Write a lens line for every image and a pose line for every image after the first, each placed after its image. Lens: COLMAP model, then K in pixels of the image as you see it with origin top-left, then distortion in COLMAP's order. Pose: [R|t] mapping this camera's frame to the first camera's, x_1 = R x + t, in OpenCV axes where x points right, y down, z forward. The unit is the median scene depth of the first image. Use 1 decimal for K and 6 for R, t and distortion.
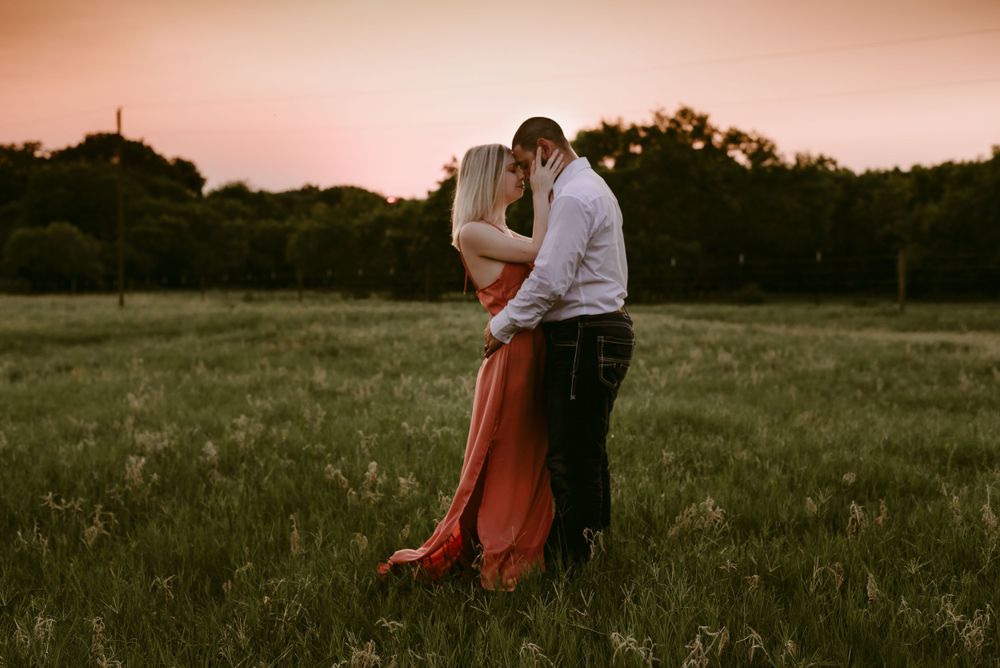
lens RADIAL K [[1472.2, 0, 497.2], [0, 1472.2, 337.4], [0, 0, 1]] dist [0.009466, 0.024438]
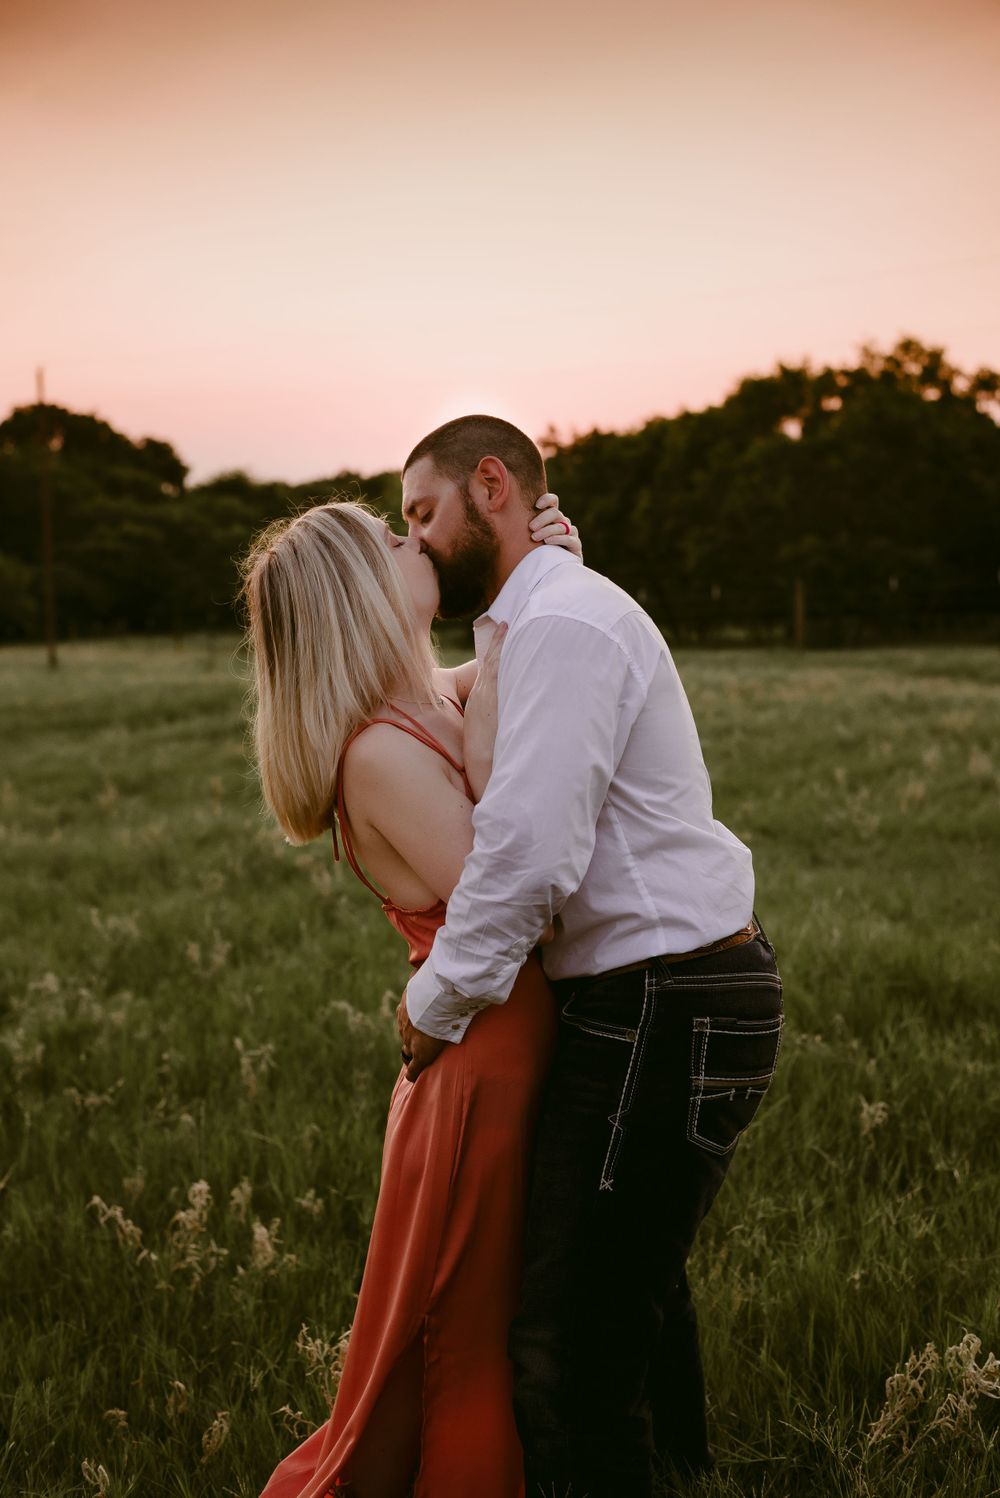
lens RADIAL K [[2163.6, 0, 500.3], [0, 2163.6, 732.3], [0, 0, 1]] dist [0.010256, -0.009393]
pose [[0.997776, -0.021109, -0.063219, 0.015389], [0.022457, 0.999534, 0.020692, -0.019137], [0.062752, -0.022066, 0.997785, 0.108940]]
